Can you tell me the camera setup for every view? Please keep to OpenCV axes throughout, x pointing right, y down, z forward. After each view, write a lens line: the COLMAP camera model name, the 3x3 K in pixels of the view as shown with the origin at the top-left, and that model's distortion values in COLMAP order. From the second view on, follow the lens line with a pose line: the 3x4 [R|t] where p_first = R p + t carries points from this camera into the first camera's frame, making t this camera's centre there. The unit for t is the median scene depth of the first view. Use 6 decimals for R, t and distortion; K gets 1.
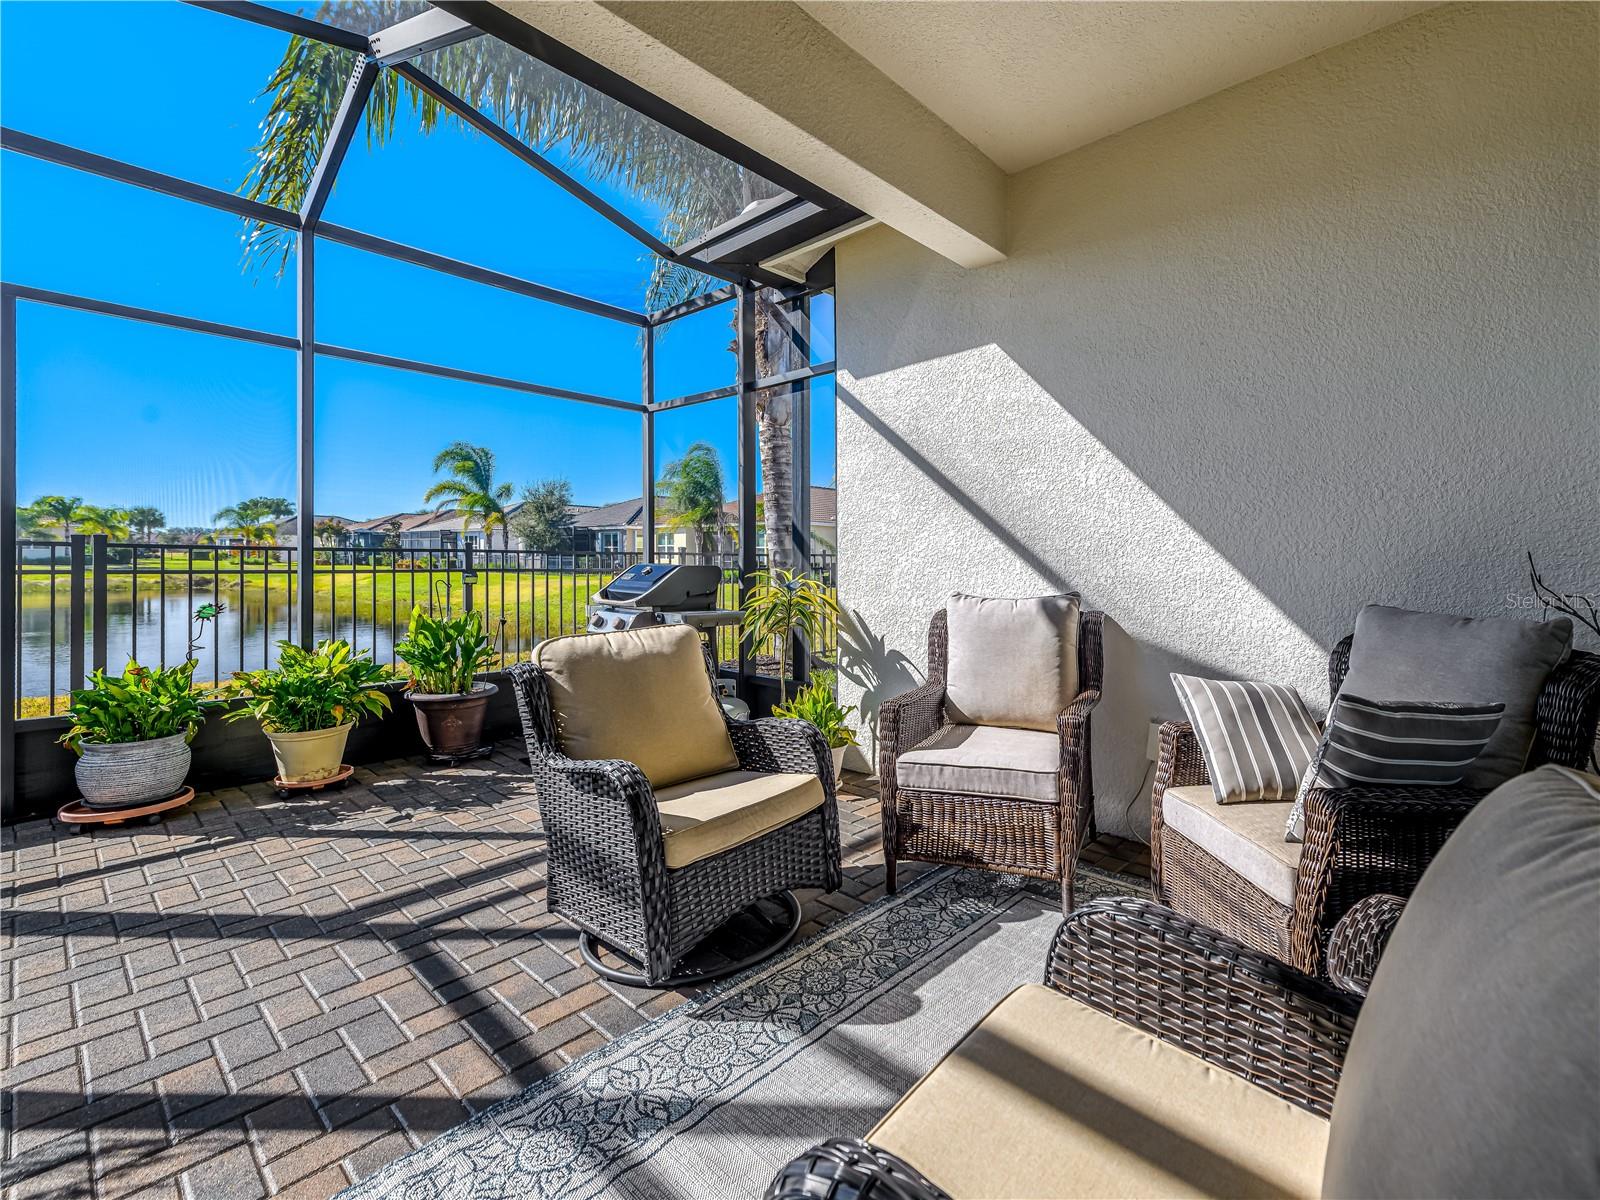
lens RADIAL K [[639.6, 0, 804.3], [0, 639.6, 568.6], [0, 0, 1]] dist [0.014932, -0.007152]
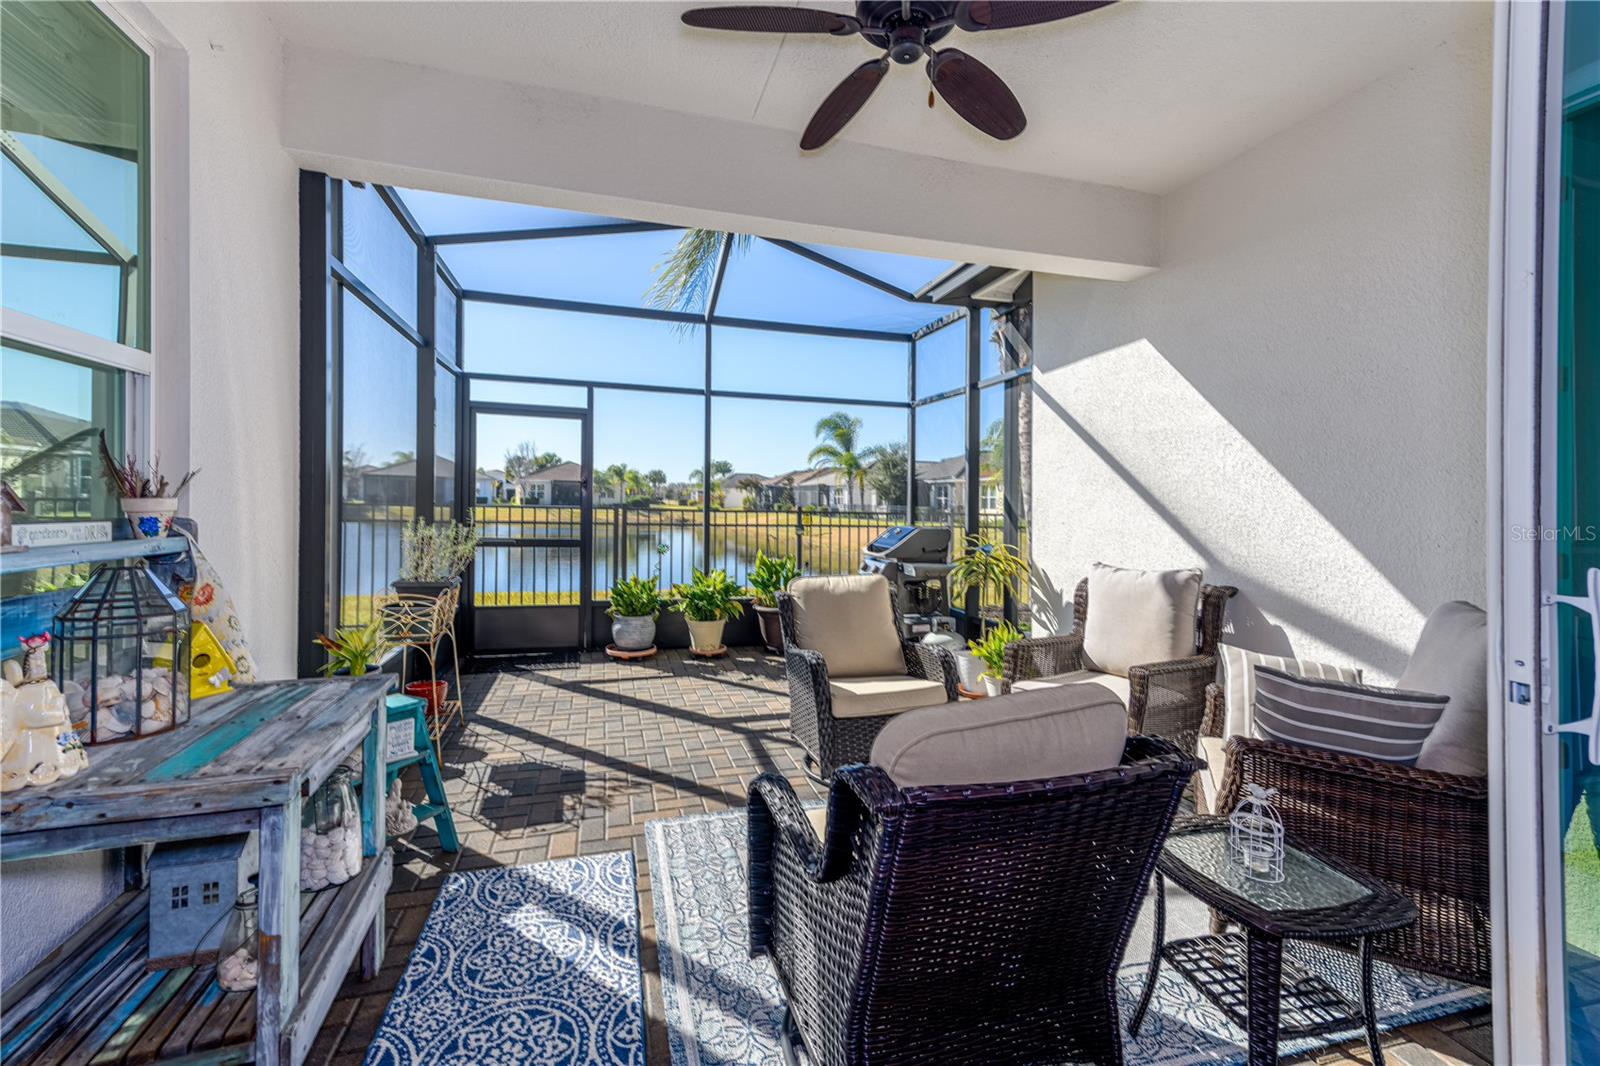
lens RADIAL K [[642.1, 0, 797.3], [0, 642.1, 511.5], [0, 0, 1]] dist [0.018942, -0.000076]
pose [[0.830196, 0.009969, -0.557382, 0.359012], [-0.006793, 0.999947, 0.007767, -0.051639], [0.557430, -0.002661, 0.830220, -0.261563]]
